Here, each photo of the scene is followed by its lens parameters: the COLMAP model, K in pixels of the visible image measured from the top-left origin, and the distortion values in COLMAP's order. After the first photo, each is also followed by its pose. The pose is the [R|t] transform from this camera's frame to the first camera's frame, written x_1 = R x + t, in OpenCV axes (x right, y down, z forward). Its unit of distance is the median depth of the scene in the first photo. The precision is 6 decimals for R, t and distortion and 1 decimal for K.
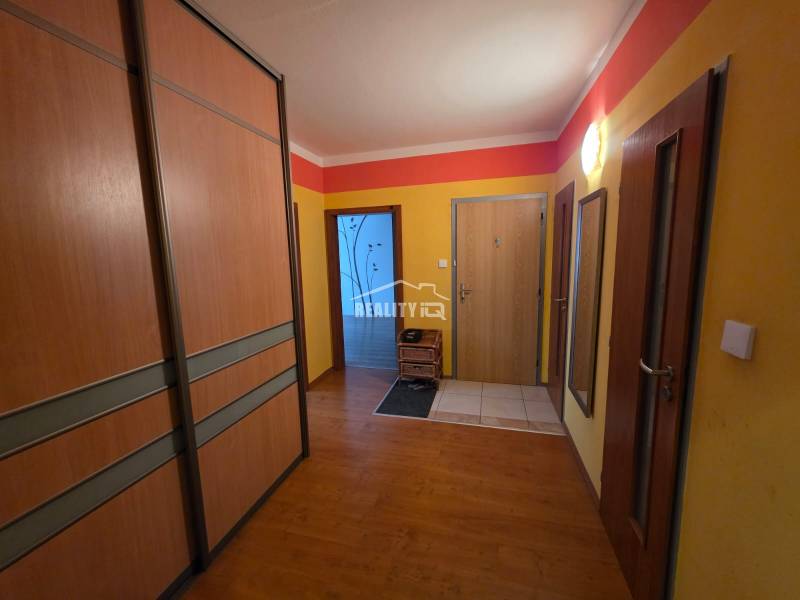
lens RADIAL K [[319.7, 0, 399.6], [0, 319.7, 299.5], [0, 0, 1]] dist [0.013138, 0.000091]
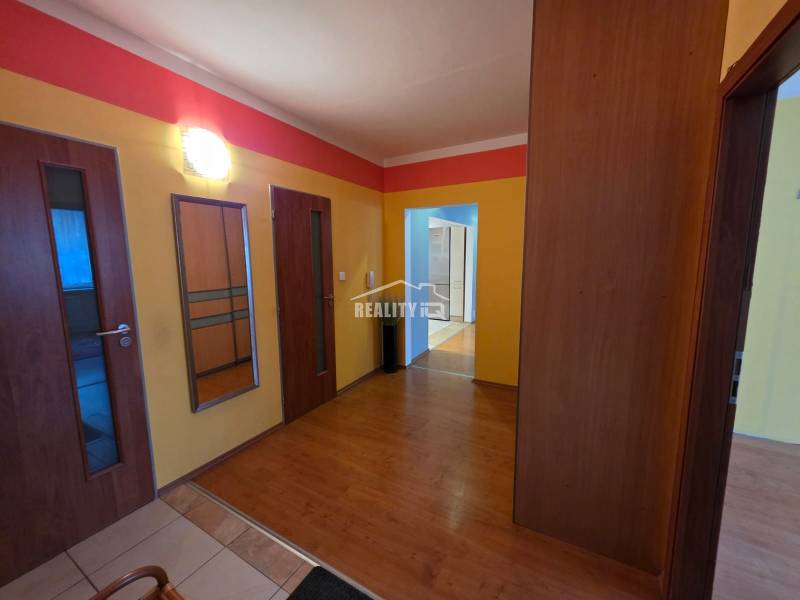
lens RADIAL K [[319.7, 0, 398.0], [0, 319.7, 298.1], [0, 0, 1]] dist [0.013138, 0.000091]
pose [[-0.970186, -0.004749, 0.242317, -0.211304], [0.059218, 0.964860, 0.256005, -0.218488], [-0.235017, 0.262722, -0.935812, 1.719457]]
